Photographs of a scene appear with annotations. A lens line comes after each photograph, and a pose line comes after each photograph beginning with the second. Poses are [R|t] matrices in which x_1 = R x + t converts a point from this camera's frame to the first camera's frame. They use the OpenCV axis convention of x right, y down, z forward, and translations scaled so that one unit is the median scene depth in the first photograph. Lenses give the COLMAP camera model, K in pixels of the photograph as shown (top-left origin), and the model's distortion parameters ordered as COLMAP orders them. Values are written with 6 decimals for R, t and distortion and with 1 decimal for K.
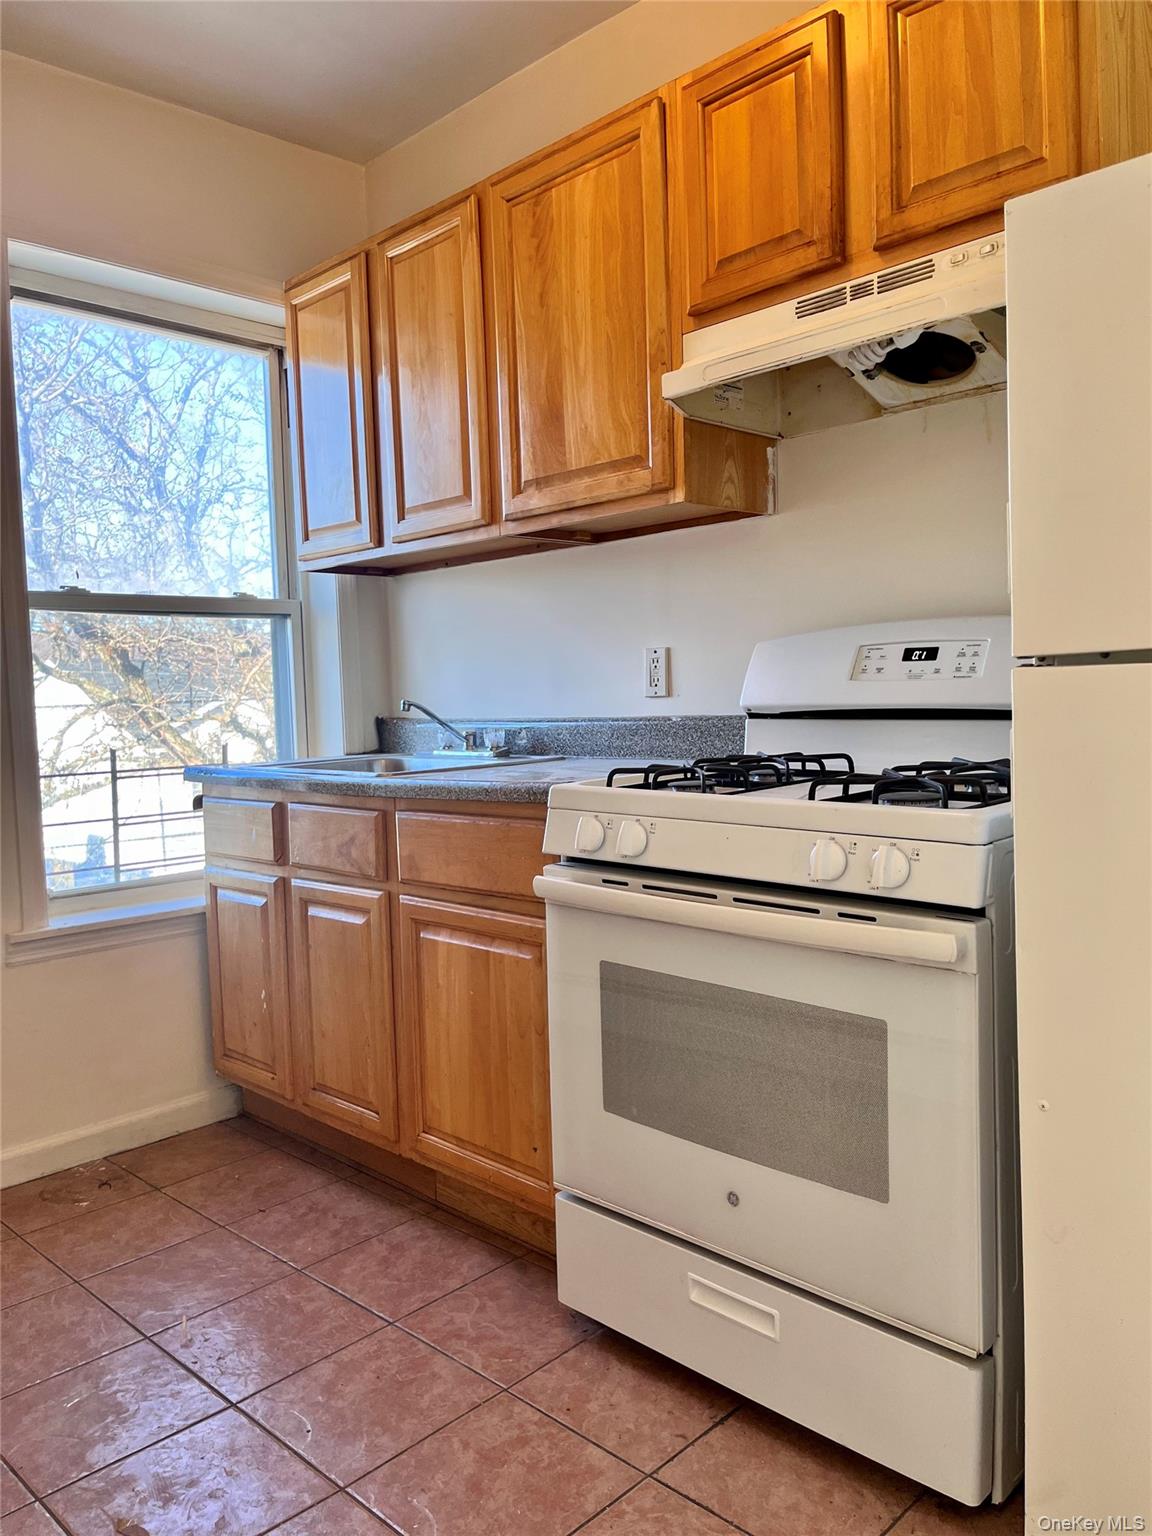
lens RADIAL K [[1169.7, 0, 576.0], [0, 1169.7, 768.0], [0, 0, 1]] dist [0.121111, -0.003356]
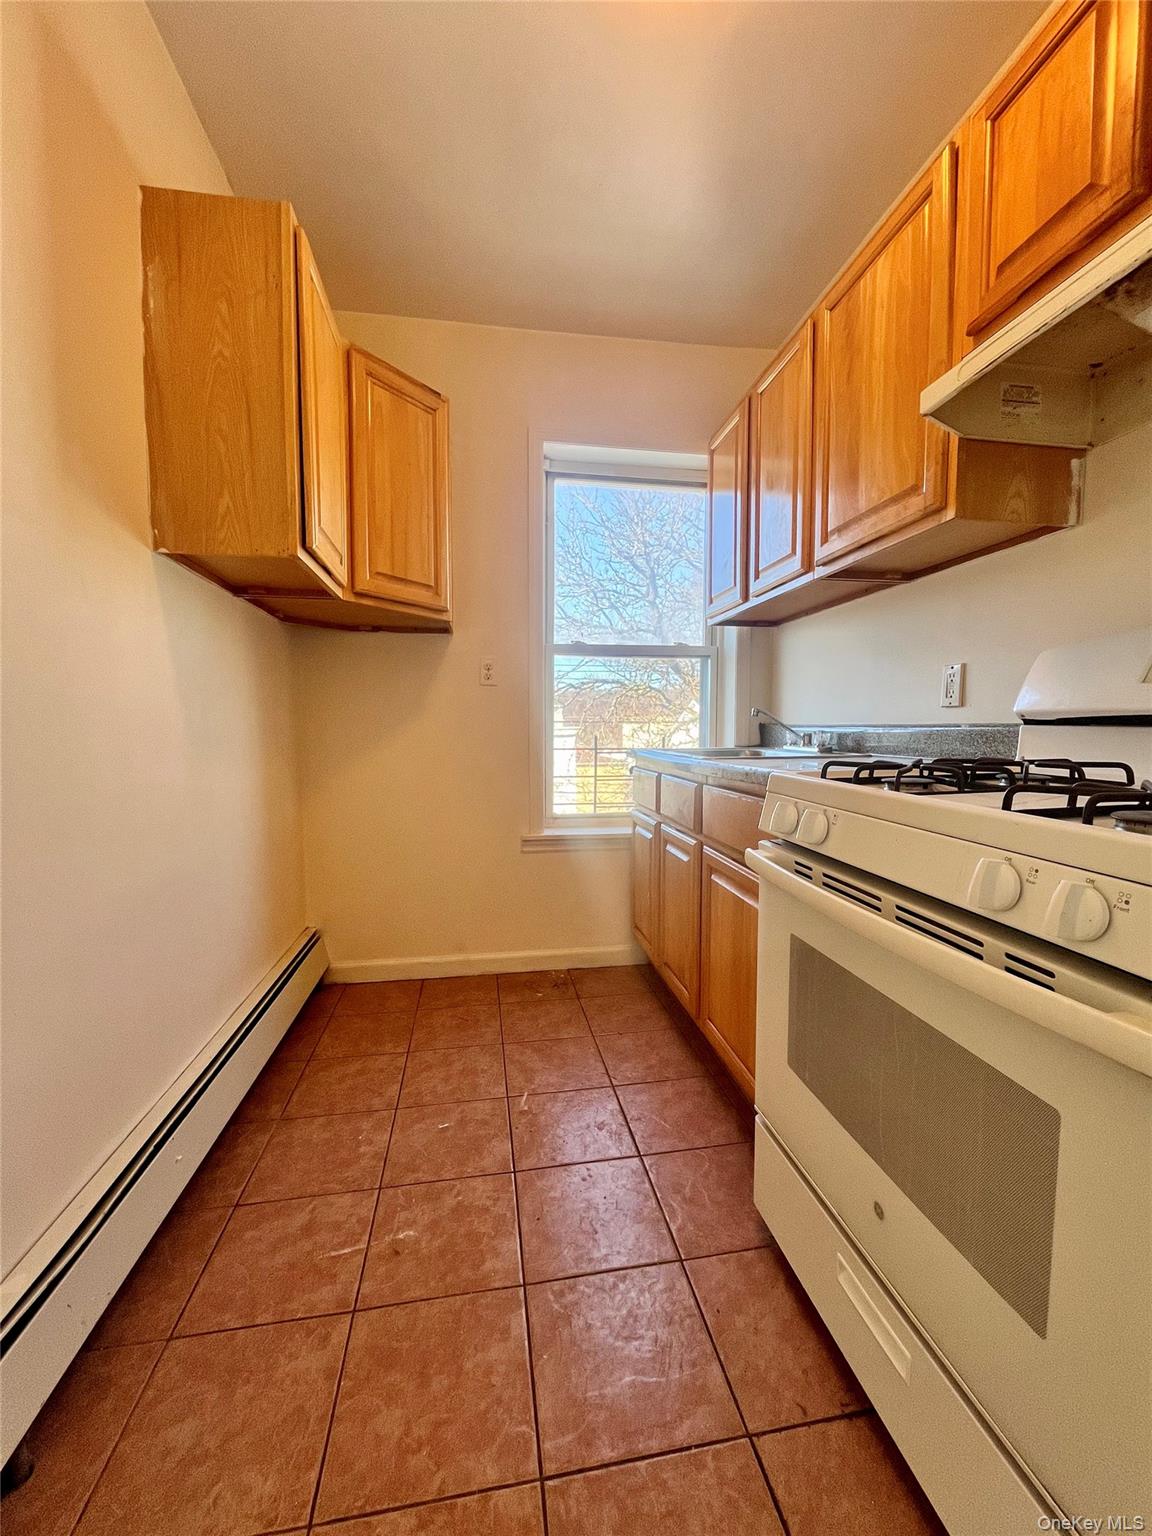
lens RADIAL K [[634.2, 0, 576.0], [0, 634.2, 768.0], [0, 0, 1]] dist [0.016997, 0.000558]
pose [[0.823773, 0.070570, -0.562510, 0.138633], [-0.061399, 0.997492, 0.035224, 0.000285], [0.563585, 0.005521, 0.826040, 0.302261]]
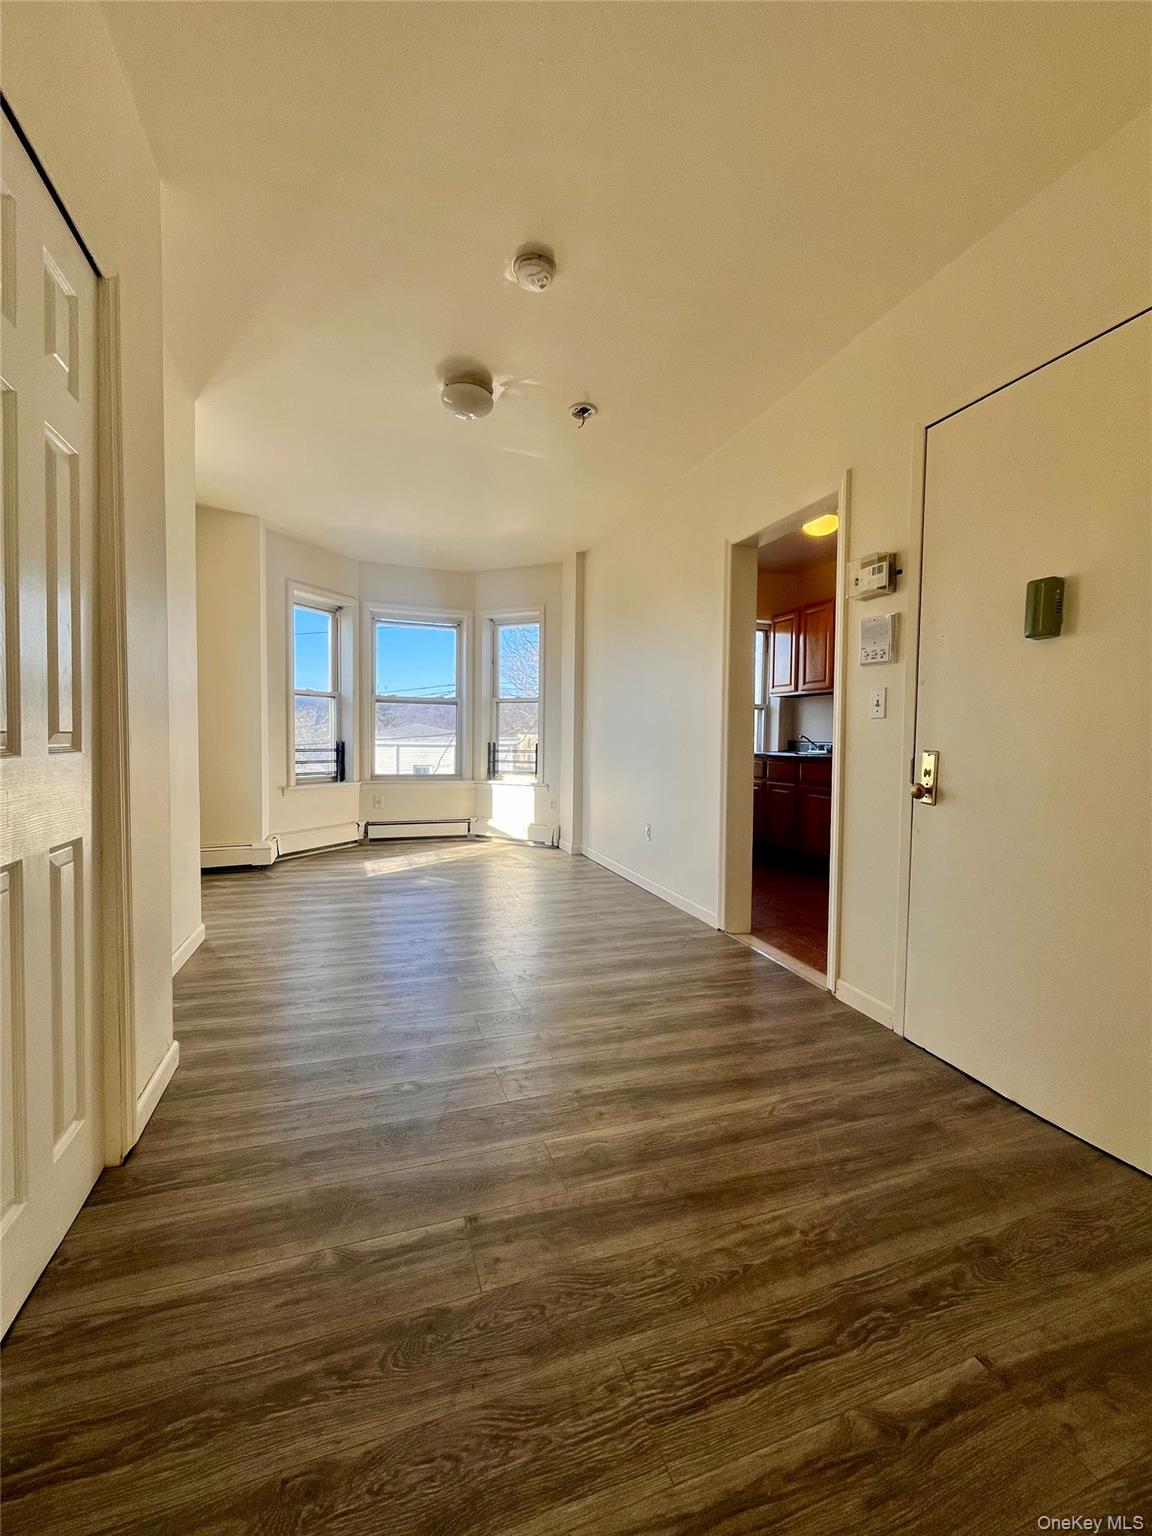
lens RADIAL K [[634.2, 0, 576.0], [0, 634.2, 768.0], [0, 0, 1]] dist [0.016997, 0.000558]
pose [[0.903029, 0.059449, -0.425446, 0.077038], [-0.061586, 0.998063, 0.008745, 0.082199], [0.425142, 0.018305, 0.904941, -1.266377]]
